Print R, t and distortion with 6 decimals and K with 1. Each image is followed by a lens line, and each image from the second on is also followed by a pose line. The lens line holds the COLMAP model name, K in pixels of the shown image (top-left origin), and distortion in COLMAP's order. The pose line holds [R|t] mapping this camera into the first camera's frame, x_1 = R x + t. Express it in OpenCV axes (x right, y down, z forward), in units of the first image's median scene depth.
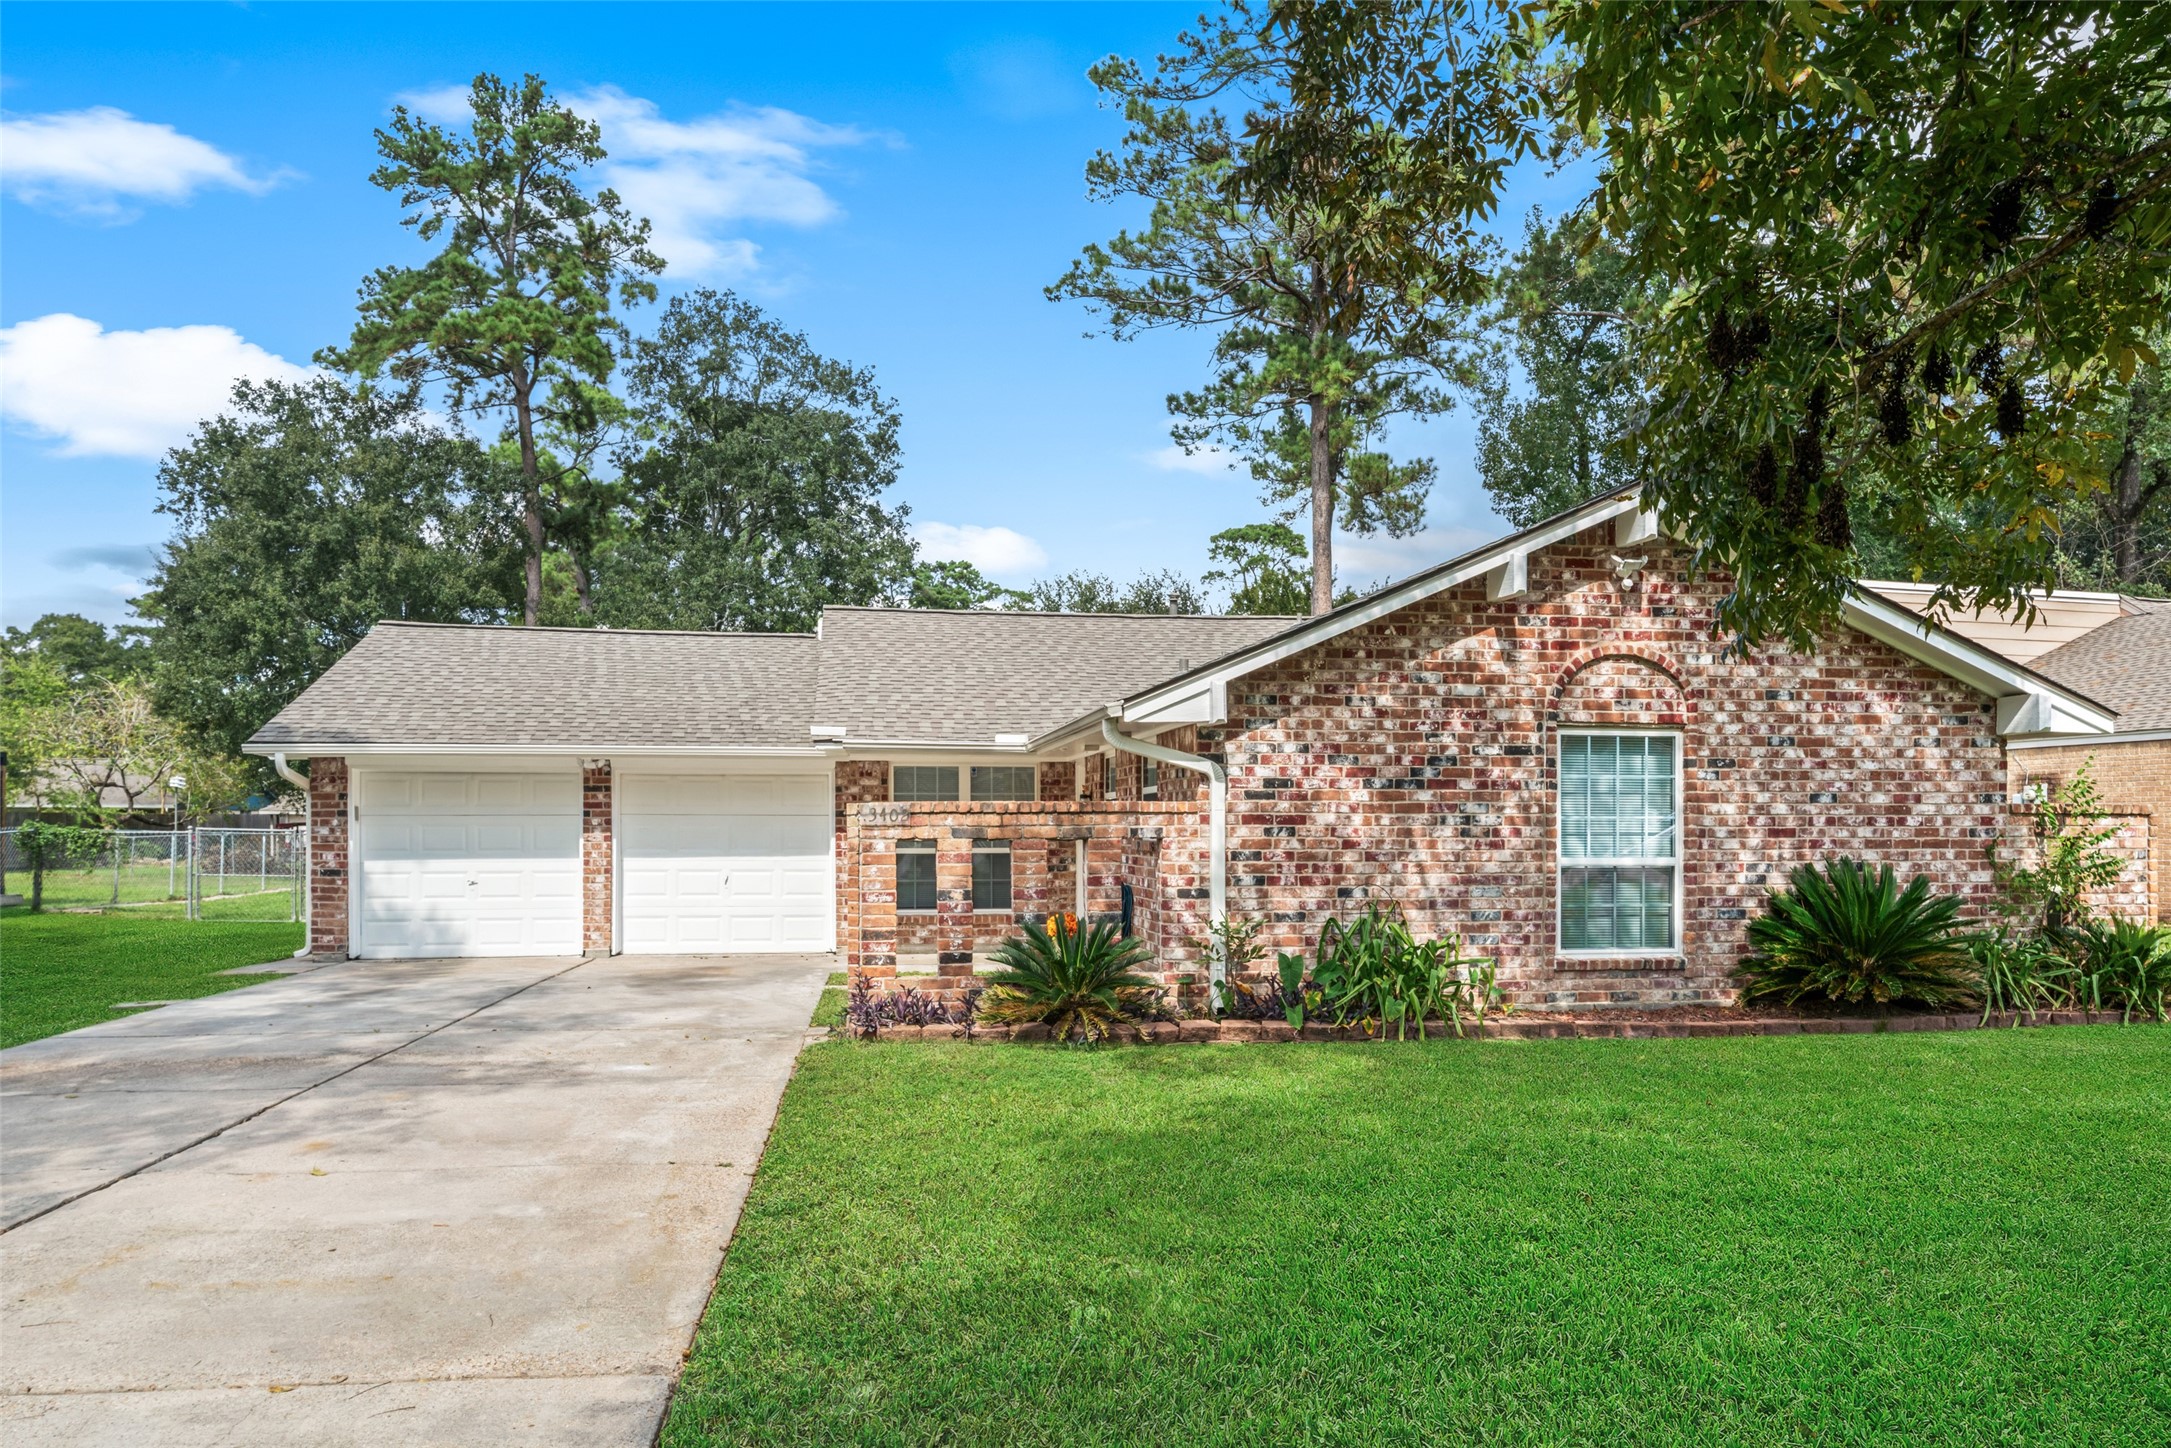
lens RADIAL K [[1466.5, 0, 1072.5], [0, 1466.5, 842.9], [0, 0, 1]] dist [0.000760, -0.000532]
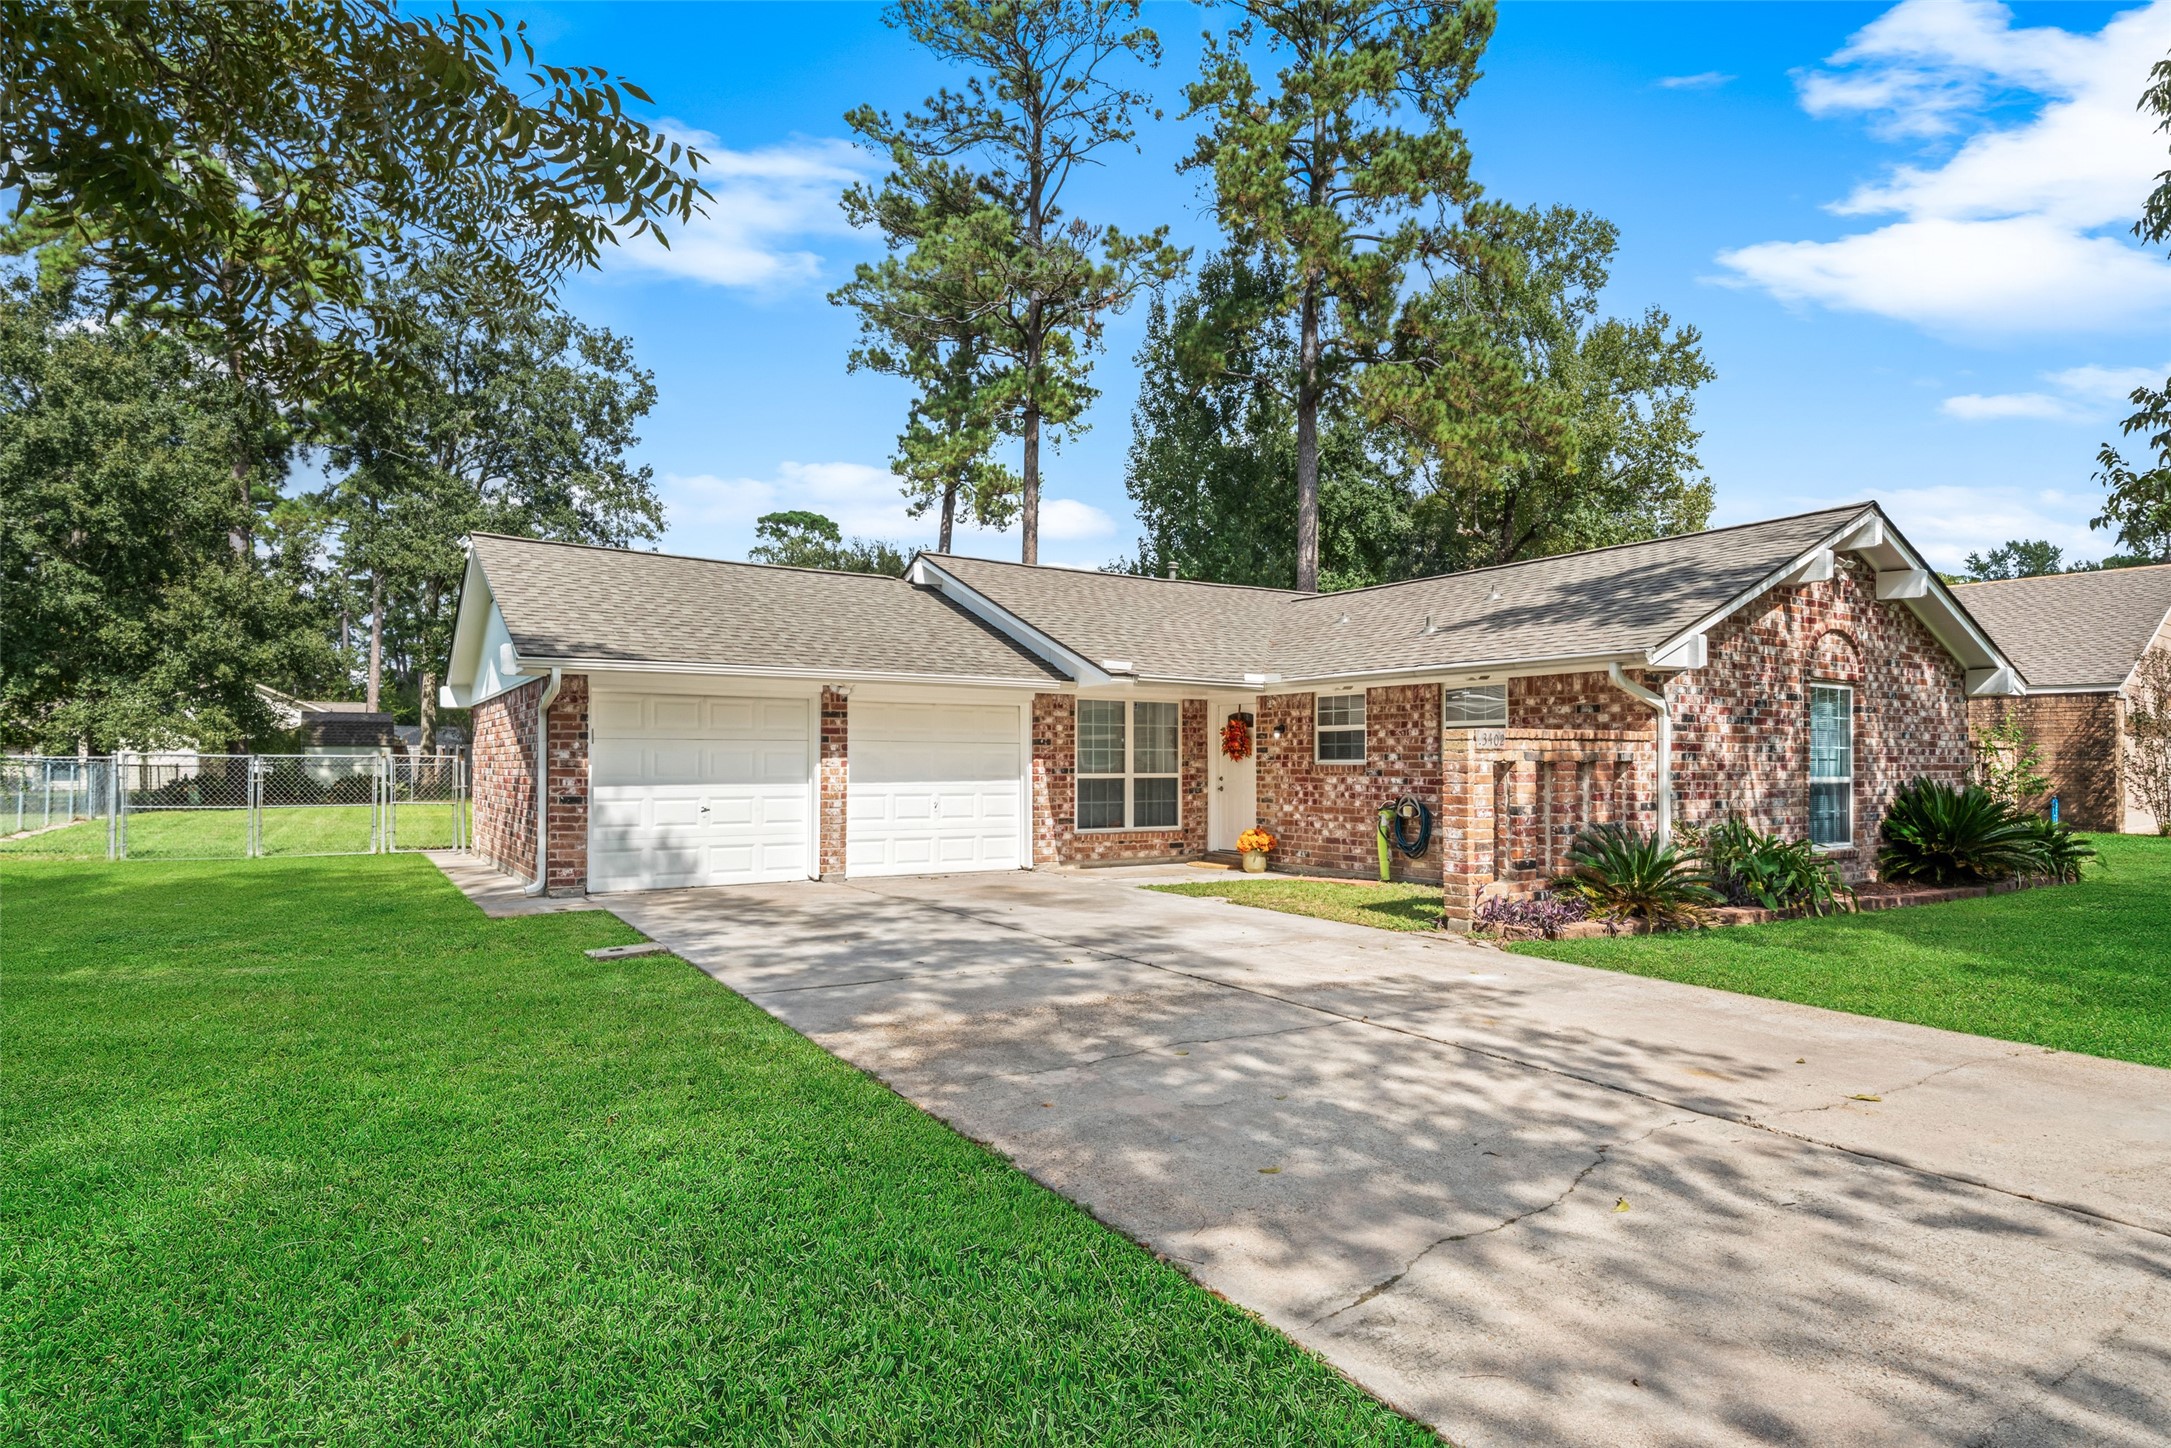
lens RADIAL K [[1177.2, 0, 1084.6], [0, 1177.2, 754.5], [0, 0, 1]] dist [0.002142, 0.000813]
pose [[0.915696, 0.005343, 0.401835, -0.679573], [0.001637, 0.999854, -0.017024, 0.006472], [-0.401867, 0.016247, 0.915554, 0.259108]]
